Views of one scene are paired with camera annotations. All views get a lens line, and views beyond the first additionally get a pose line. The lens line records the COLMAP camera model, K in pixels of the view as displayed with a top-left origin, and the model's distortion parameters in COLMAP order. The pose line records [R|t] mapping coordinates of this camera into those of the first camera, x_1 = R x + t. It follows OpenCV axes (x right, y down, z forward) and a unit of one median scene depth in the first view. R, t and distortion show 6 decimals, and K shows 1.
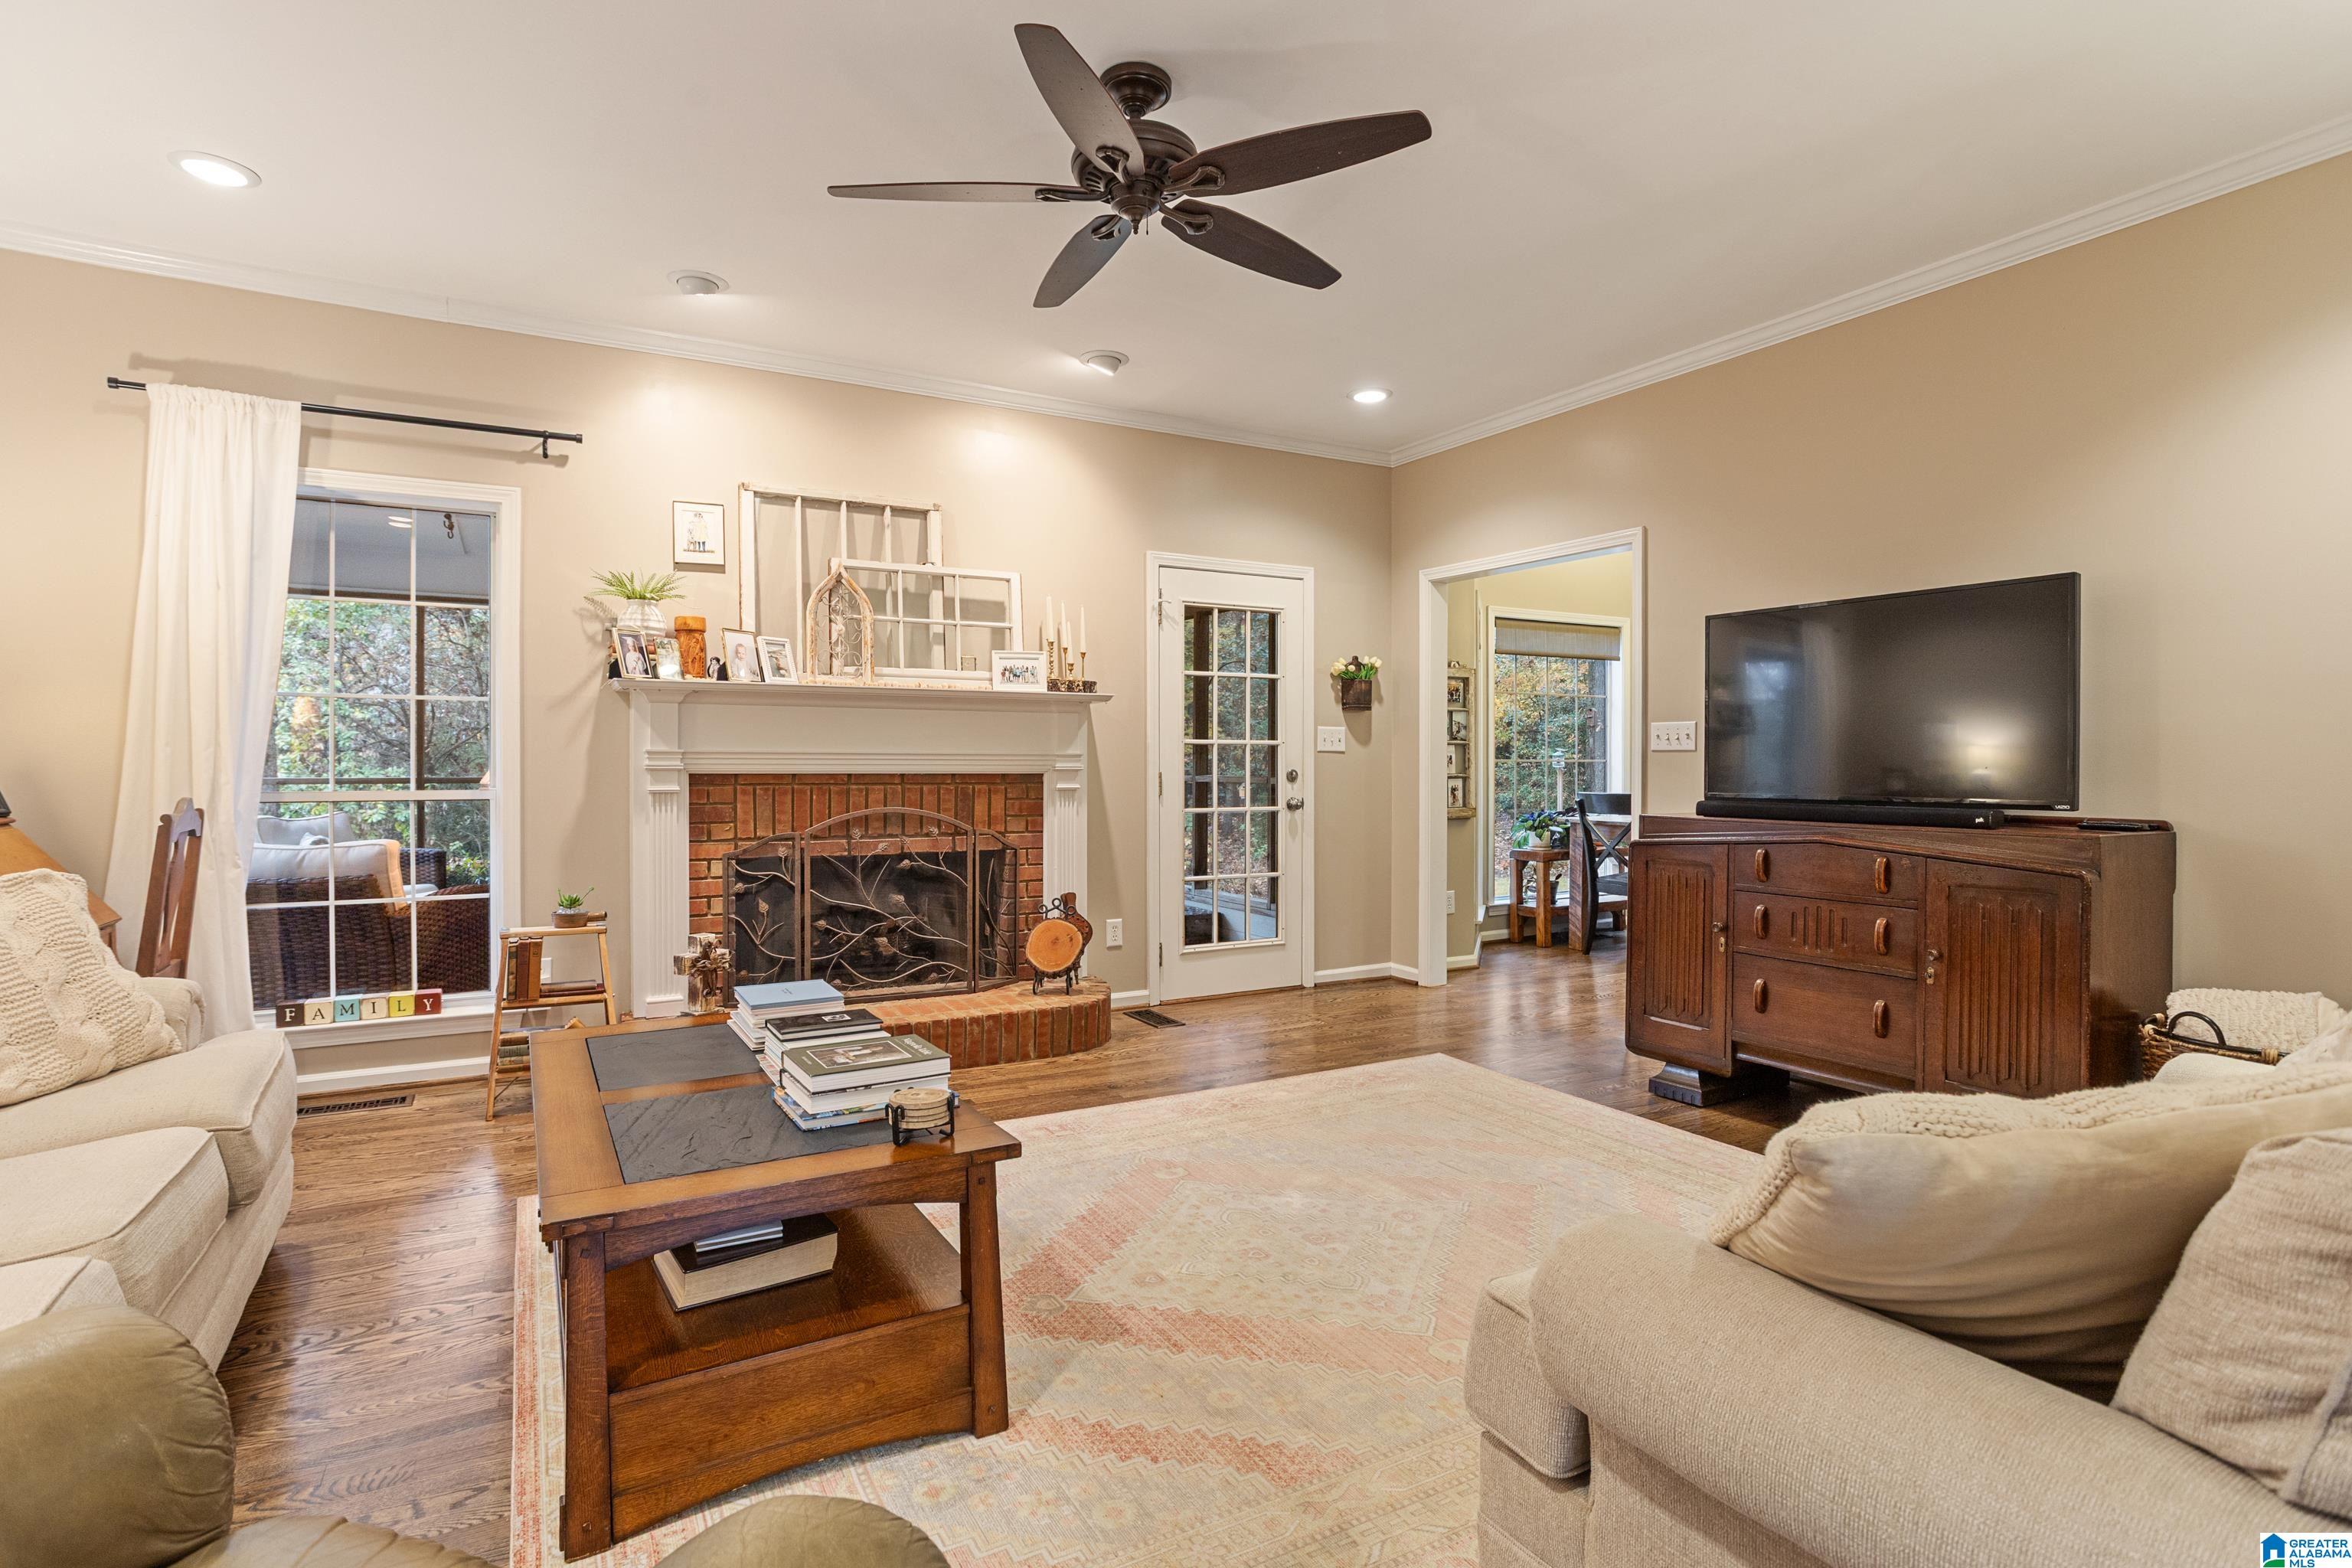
lens RADIAL K [[1183.8, 0, 1126.5], [0, 1183.8, 778.6], [0, 0, 1]] dist [-0.005546, 0.025605]
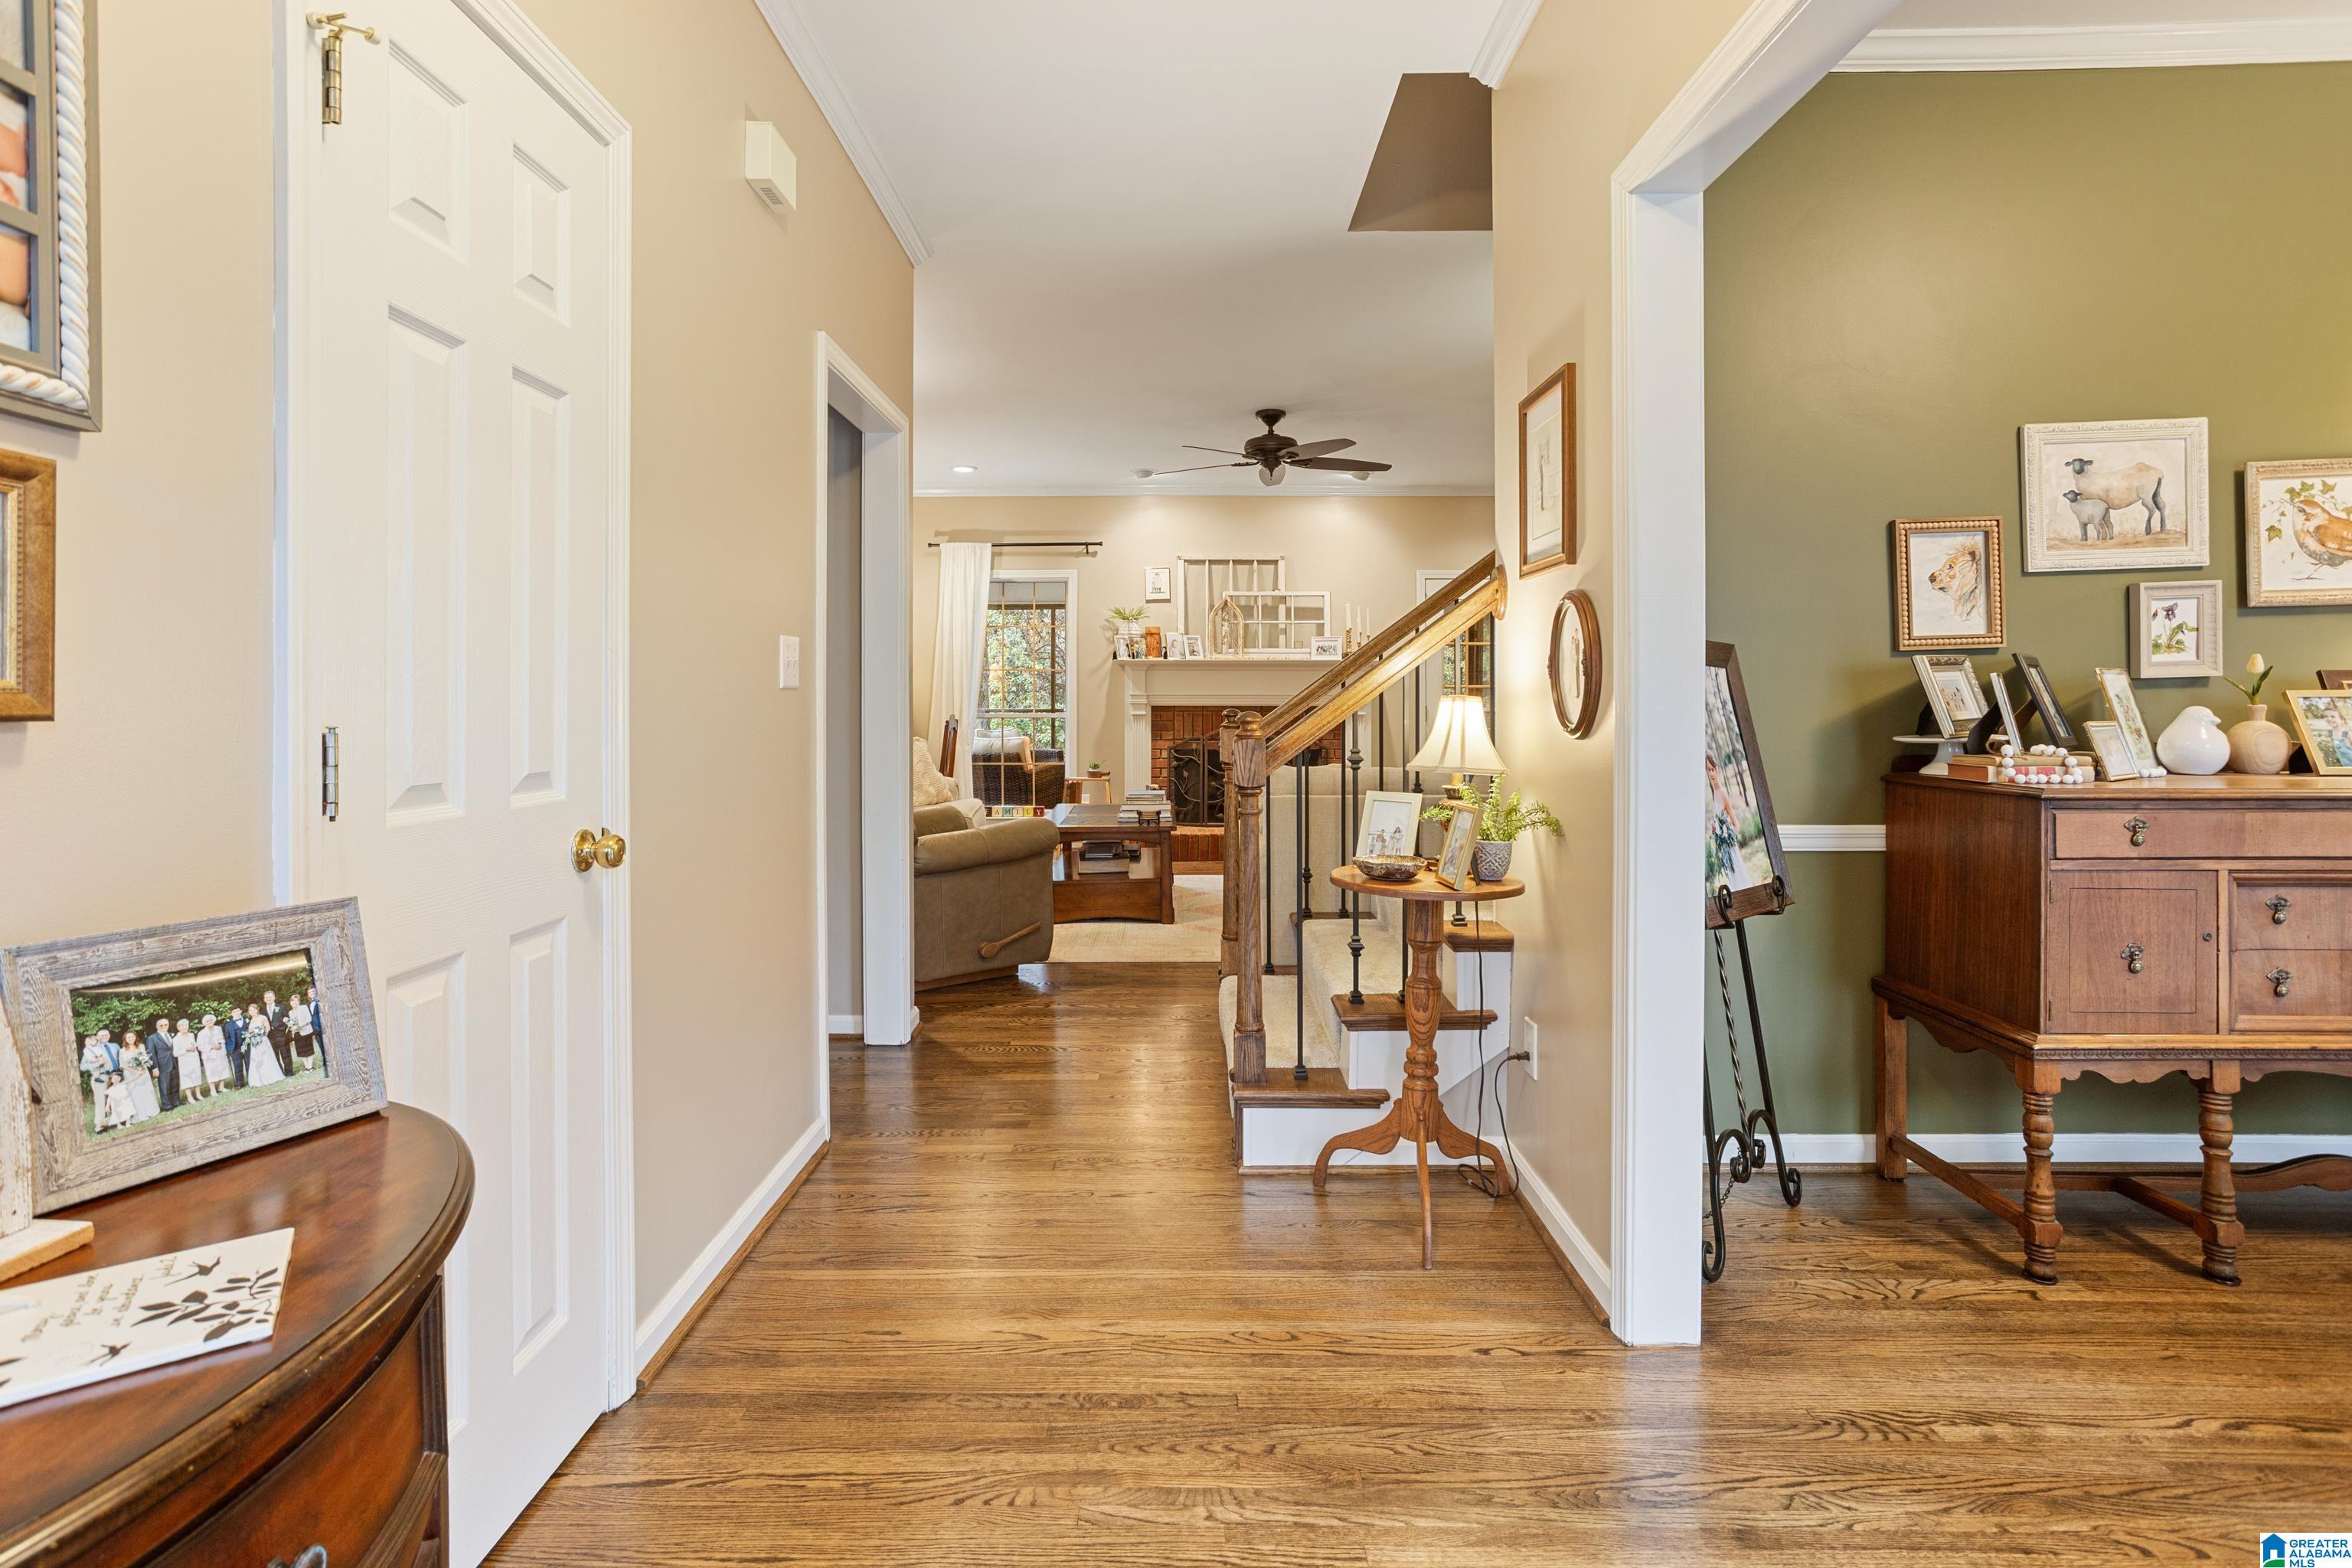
lens RADIAL K [[1169.1, 0, 1170.4], [0, 1169.1, 731.8], [0, 0, 1]] dist [-0.002217, 0.000961]
pose [[0.889204, 0.010862, -0.457382, 0.568893], [-0.004447, 0.999876, 0.015099, 0.009806], [0.457489, -0.011392, 0.889142, -0.746374]]
